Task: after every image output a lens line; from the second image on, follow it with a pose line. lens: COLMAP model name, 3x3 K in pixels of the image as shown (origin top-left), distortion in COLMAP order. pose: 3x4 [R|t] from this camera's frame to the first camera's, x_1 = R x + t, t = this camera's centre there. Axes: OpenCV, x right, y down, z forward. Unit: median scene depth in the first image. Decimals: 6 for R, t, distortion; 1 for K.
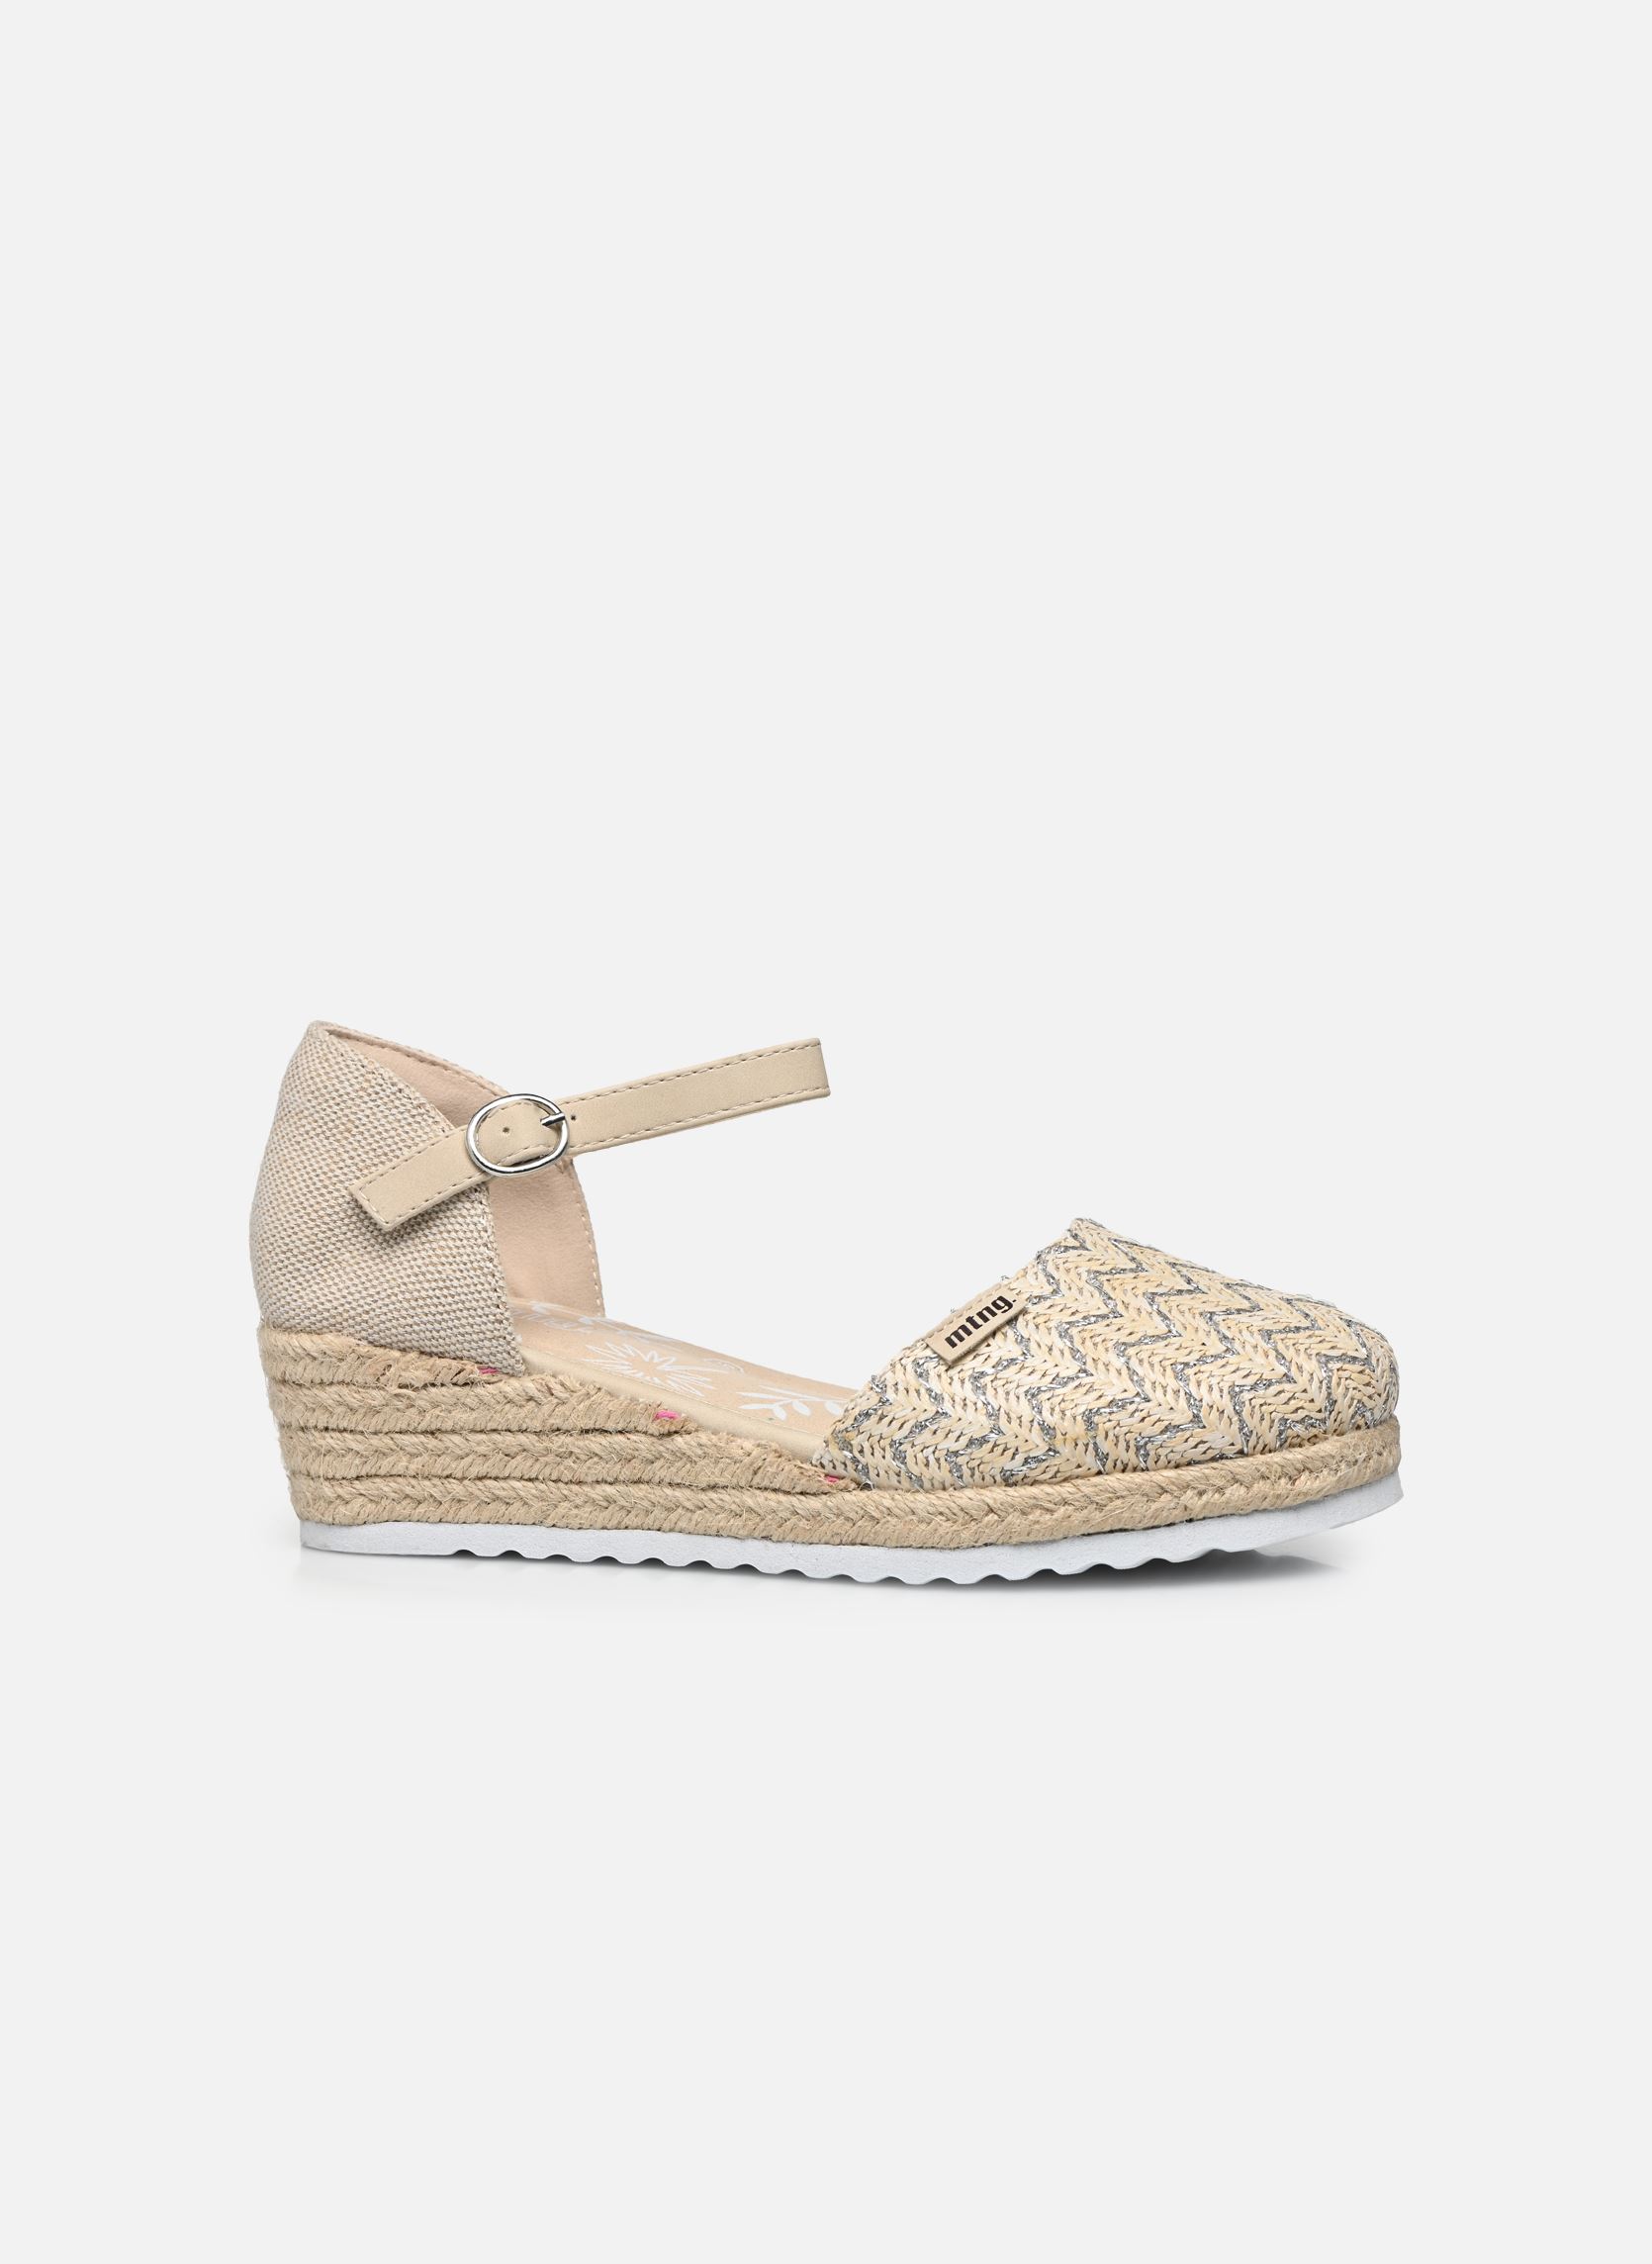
lens RADIAL K [[7274.1, 0, 818.3], [0, 7274.1, 1126.0], [0, 0, 1]] dist [-1.215869, 0.000000]
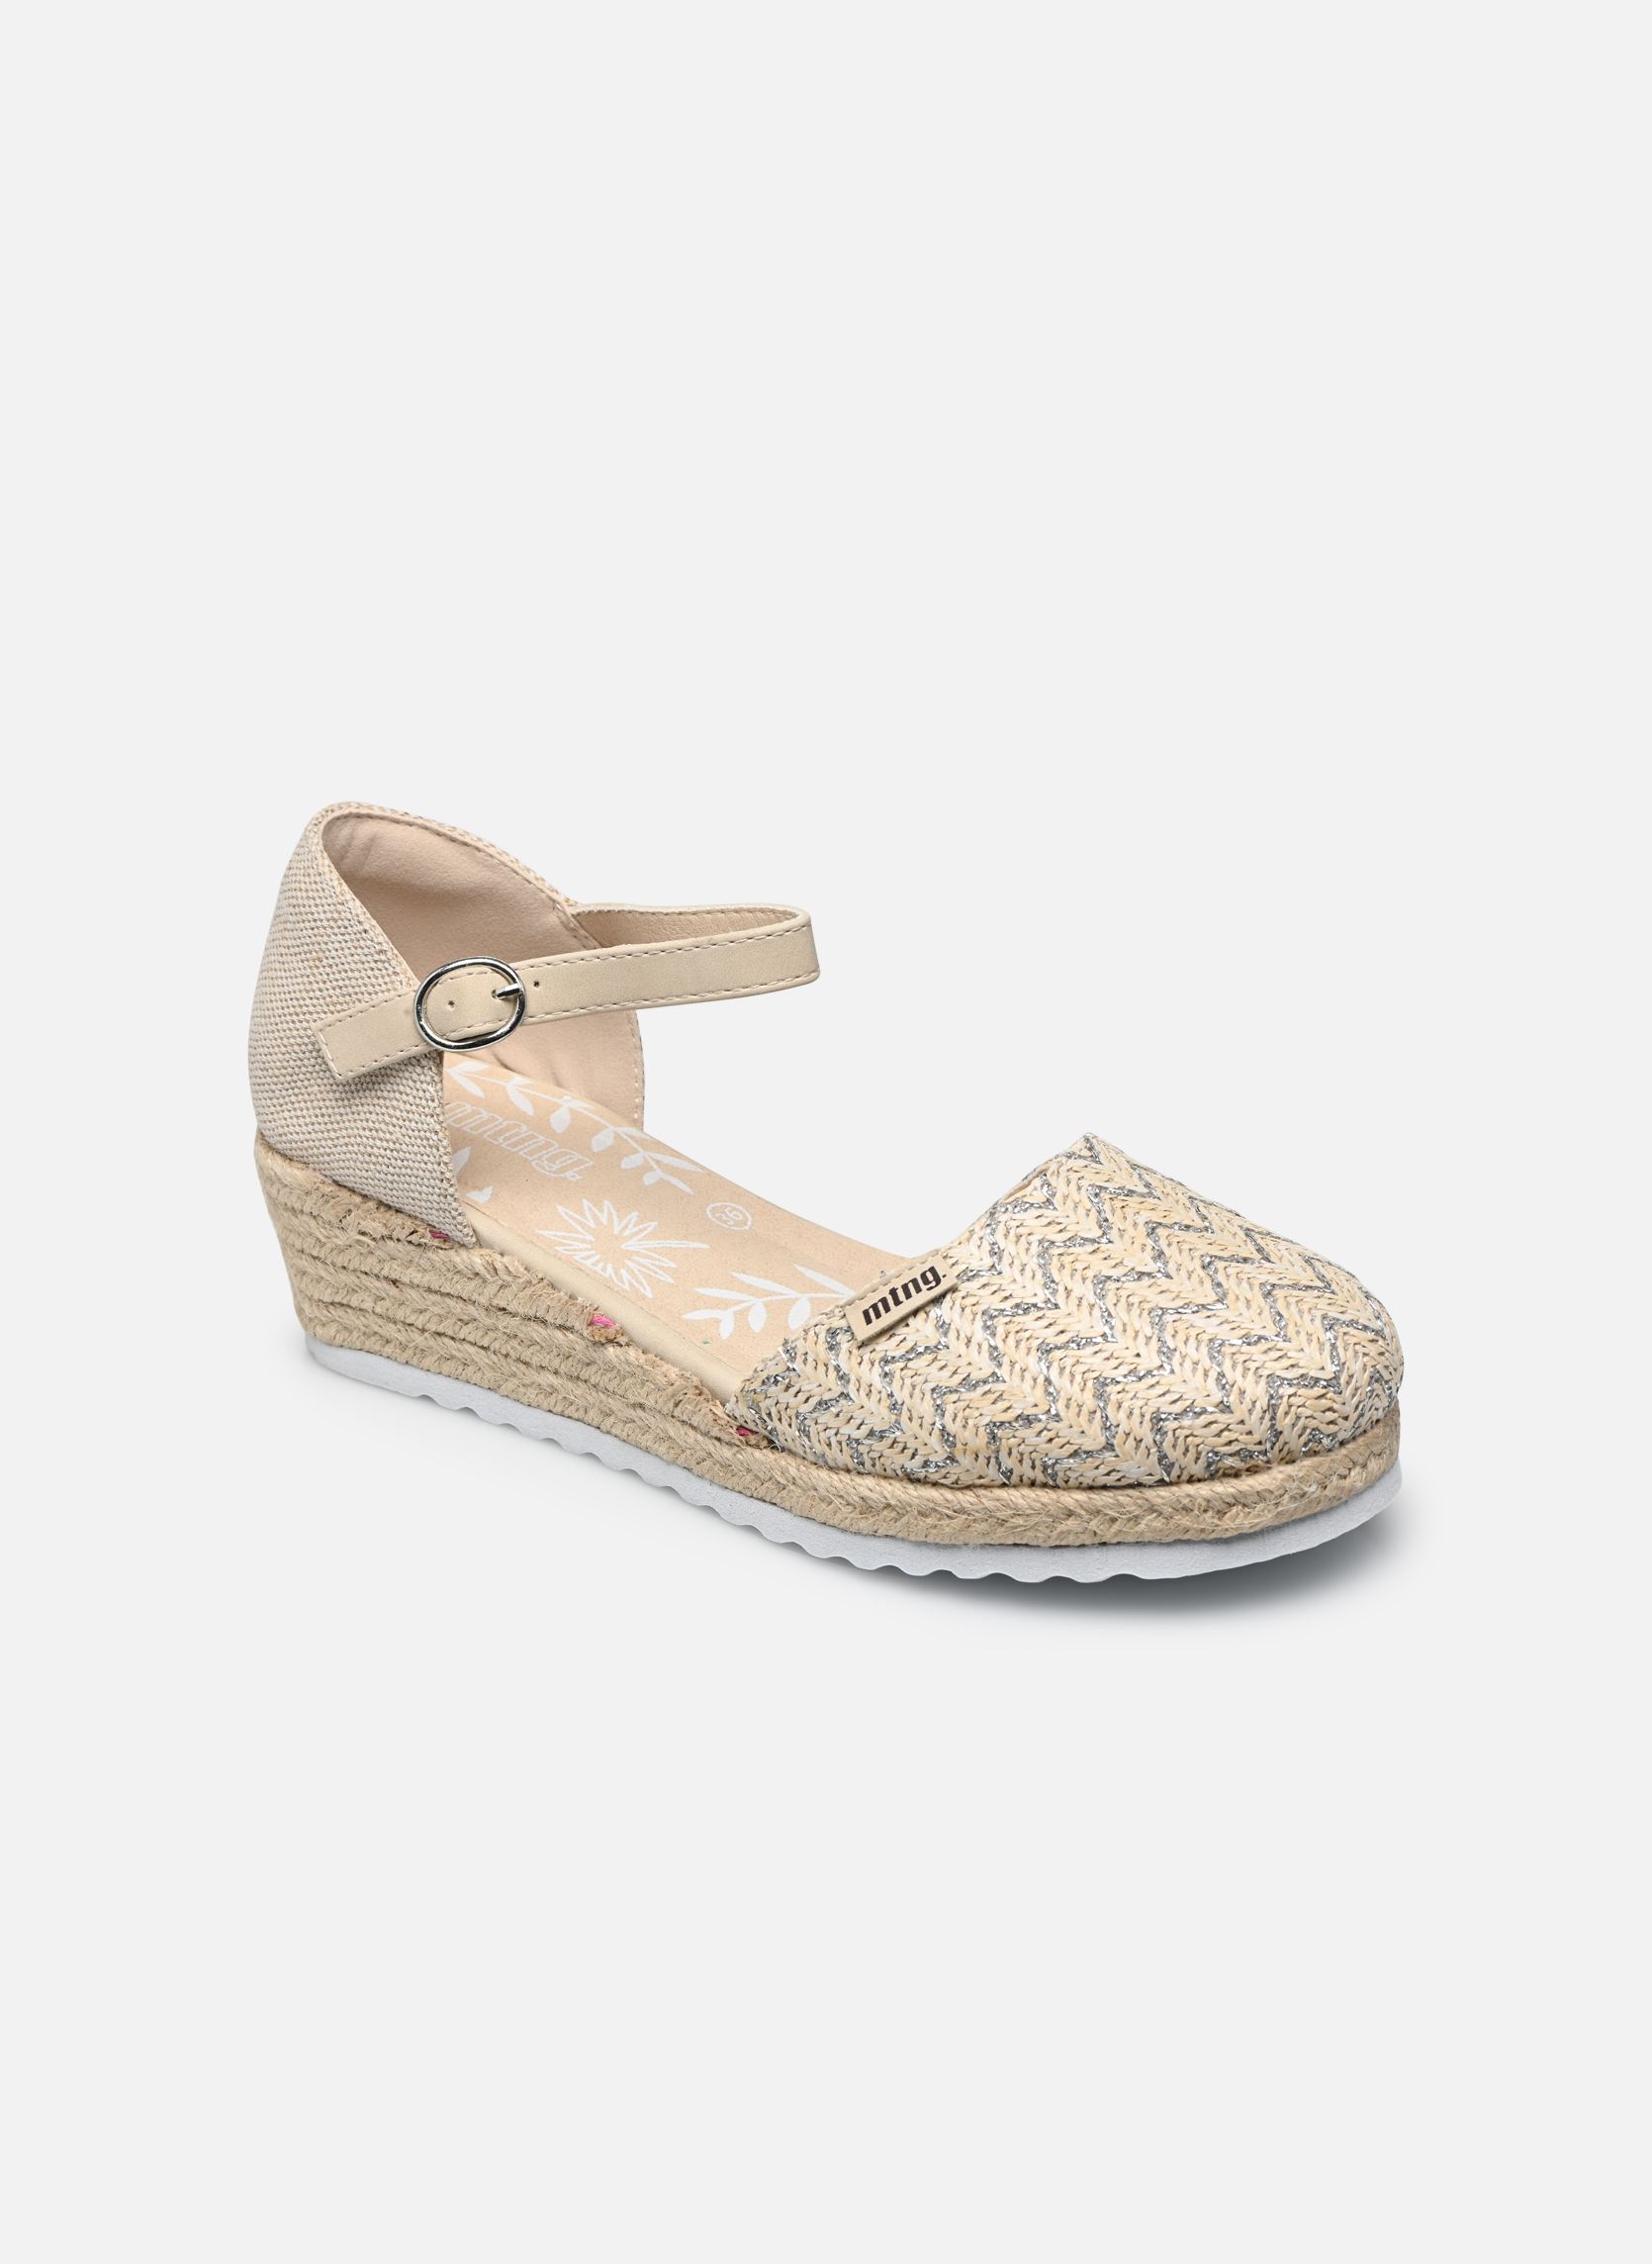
lens RADIAL K [[7274.1, 0, 831.6], [0, 7274.1, 1141.8], [0, 0, 1]] dist [-1.215869, 0.000000]
pose [[0.913313, 0.165889, -0.371942, 0.349551], [0.012068, 0.901856, 0.431869, -0.383910], [0.407080, -0.398920, 0.821674, 0.254125]]
